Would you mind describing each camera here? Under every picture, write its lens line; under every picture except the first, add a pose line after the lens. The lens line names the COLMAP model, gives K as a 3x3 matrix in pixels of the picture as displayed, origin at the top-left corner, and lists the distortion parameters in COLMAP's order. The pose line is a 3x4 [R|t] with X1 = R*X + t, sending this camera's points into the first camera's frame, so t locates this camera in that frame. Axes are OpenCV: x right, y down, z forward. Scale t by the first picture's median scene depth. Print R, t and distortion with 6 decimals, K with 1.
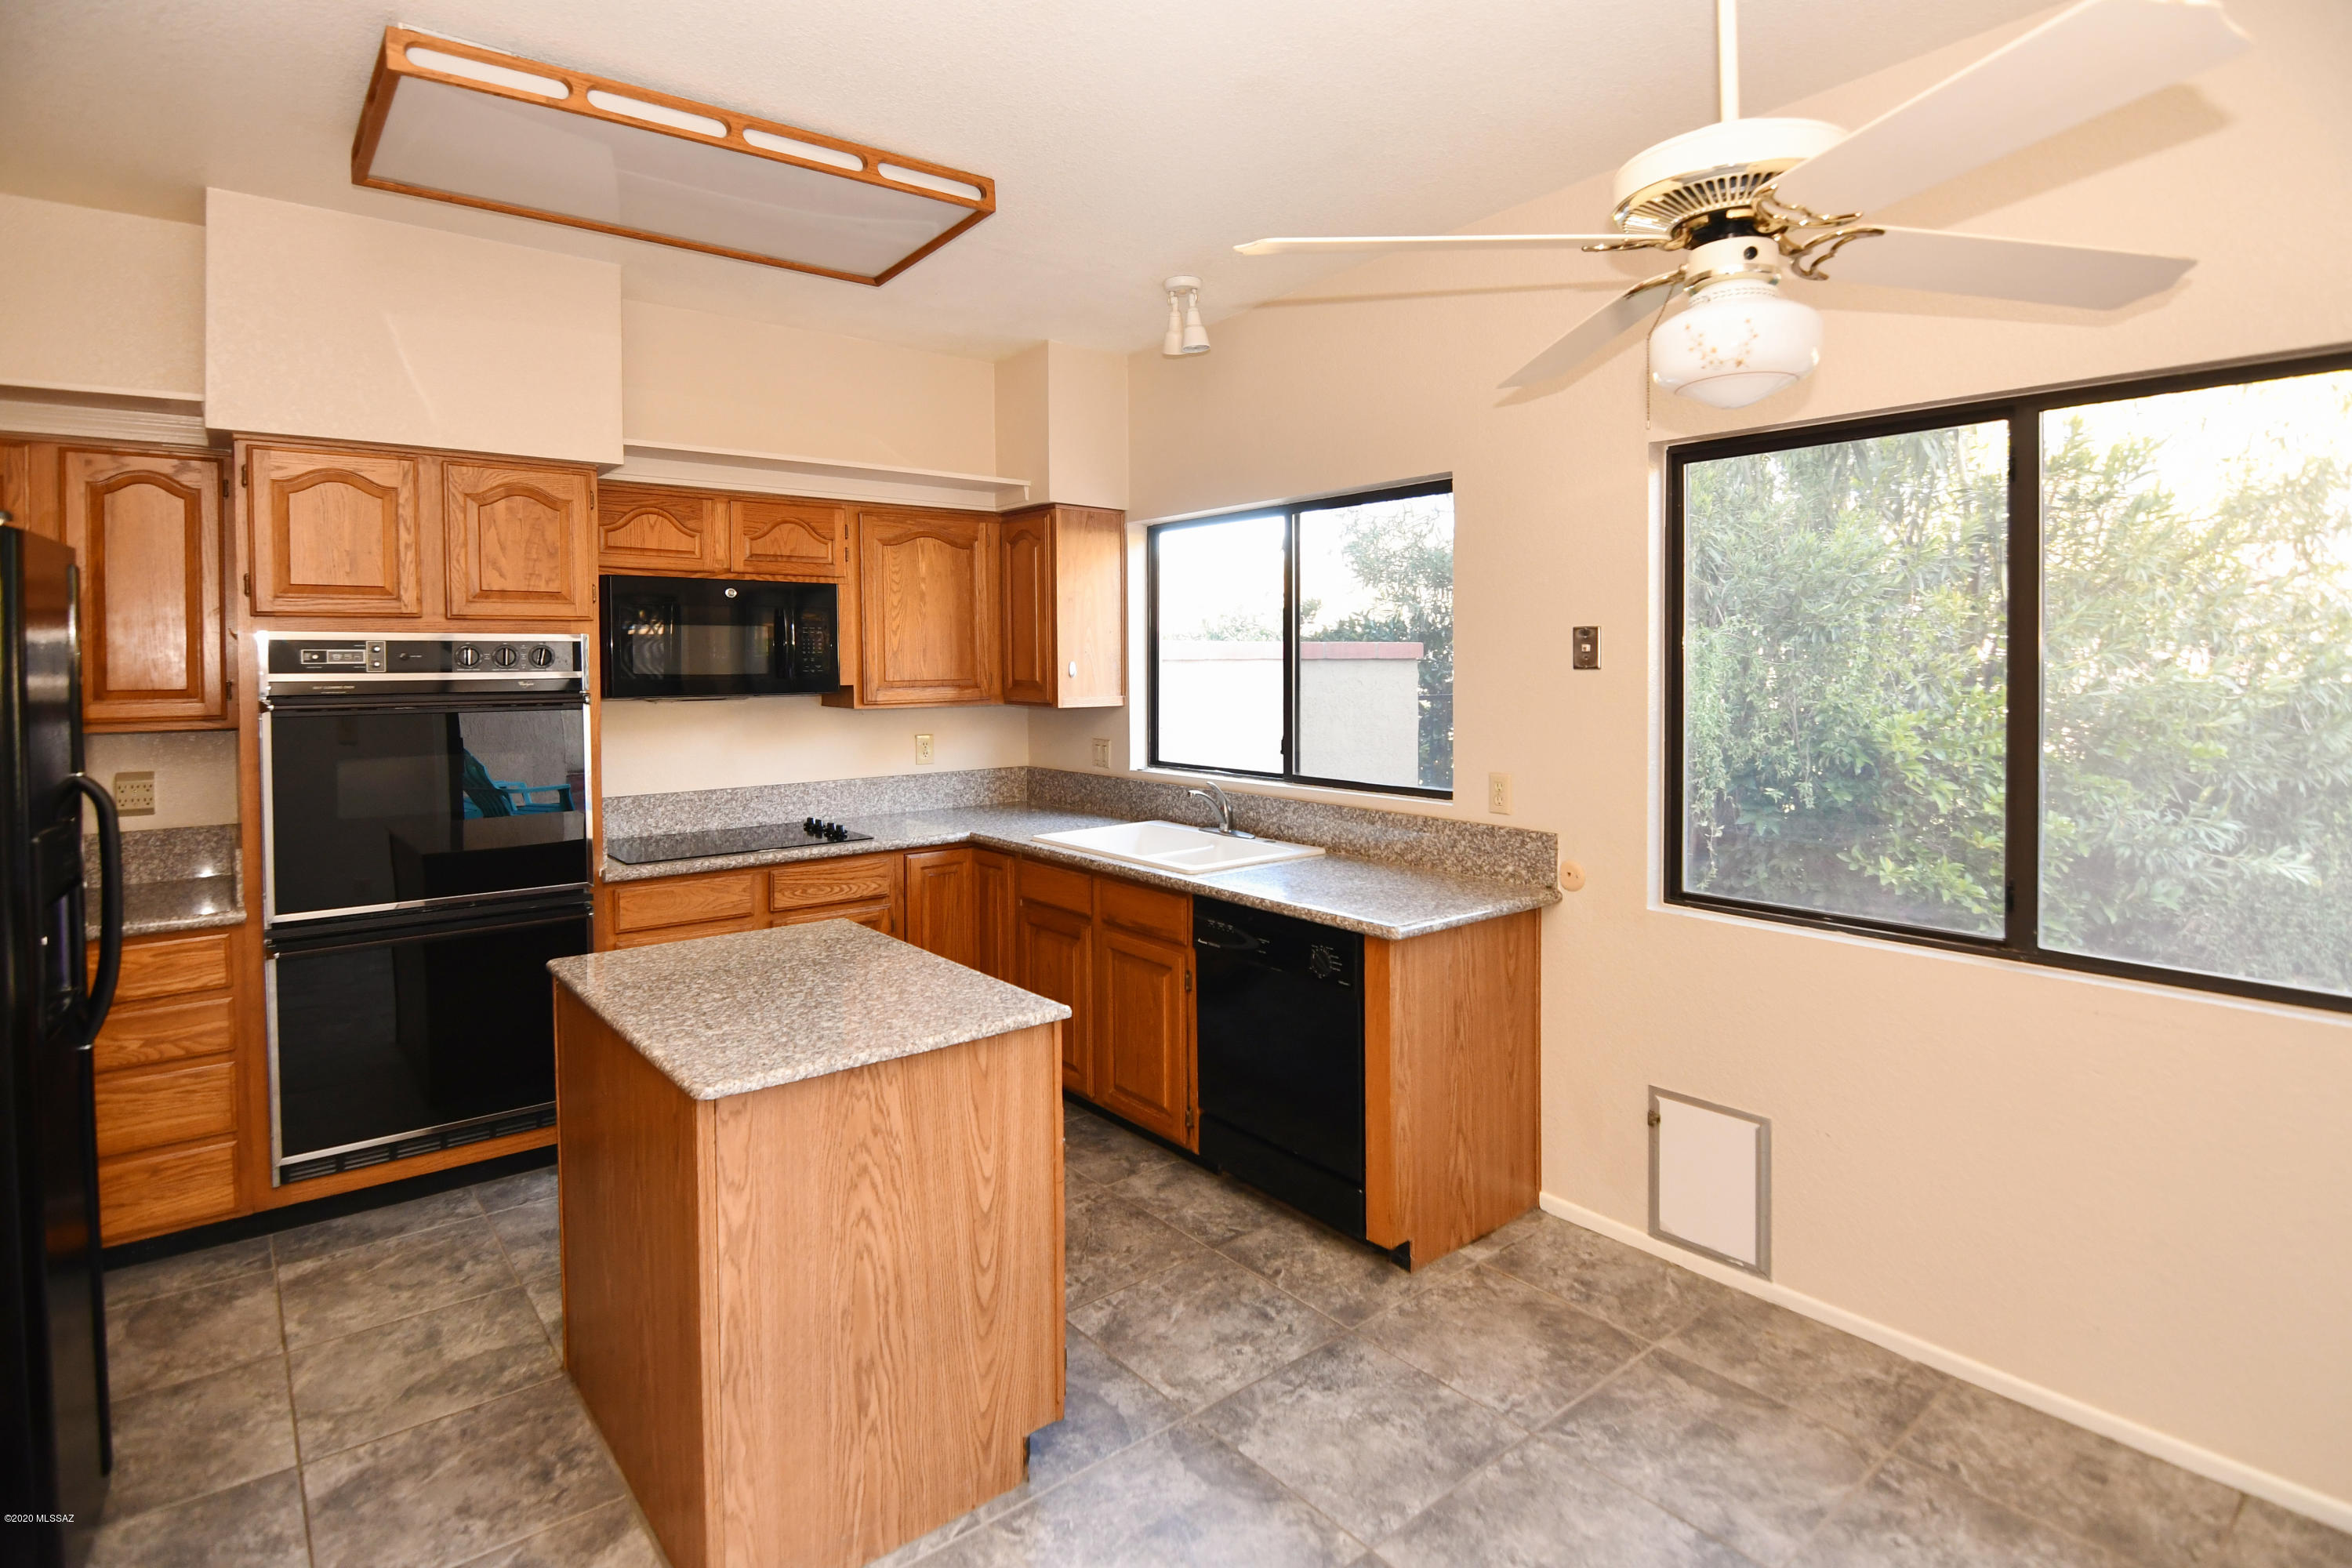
lens RADIAL K [[1058.6, 0, 1180.3], [0, 1058.6, 642.4], [0, 0, 1]] dist [-0.002337, -0.001196]
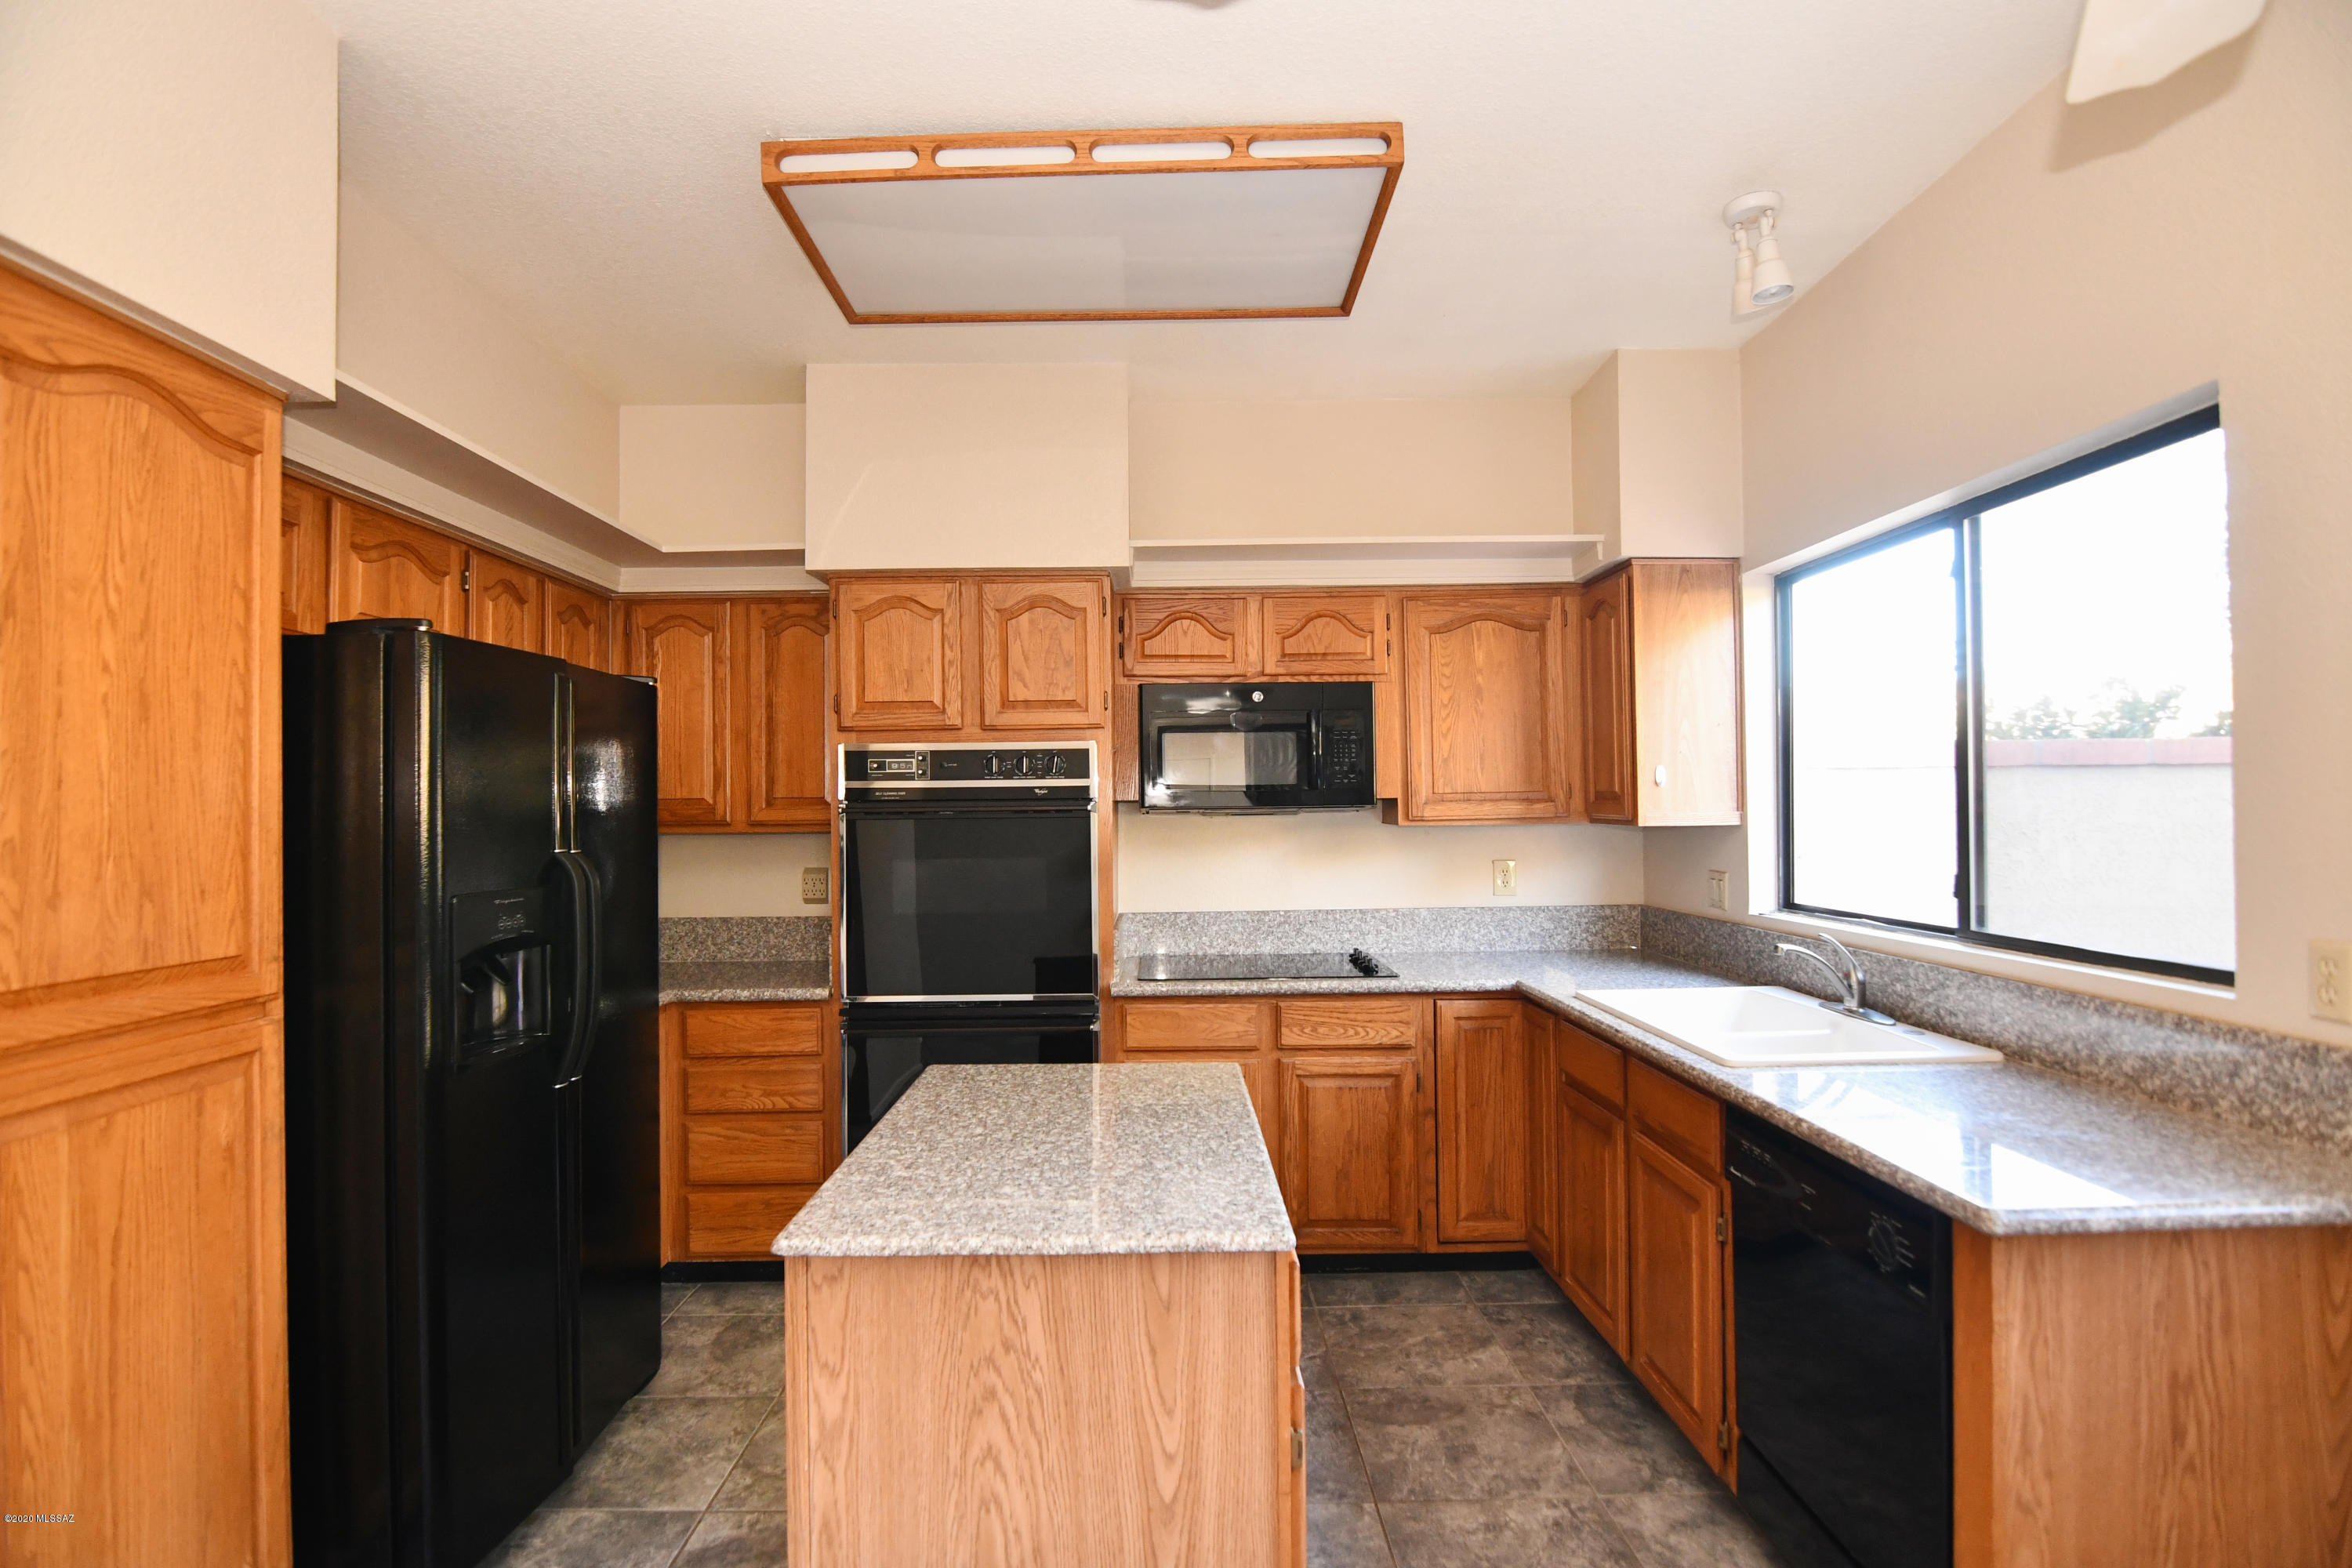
lens RADIAL K [[1151.2, 0, 1186.8], [0, 1151.2, 756.0], [0, 0, 1]] dist [-0.001603, -0.013047]
pose [[0.811679, -0.024522, -0.583589, 0.134569], [0.017099, 0.999688, -0.018225, 0.027364], [0.583853, 0.004814, 0.811845, 0.183993]]
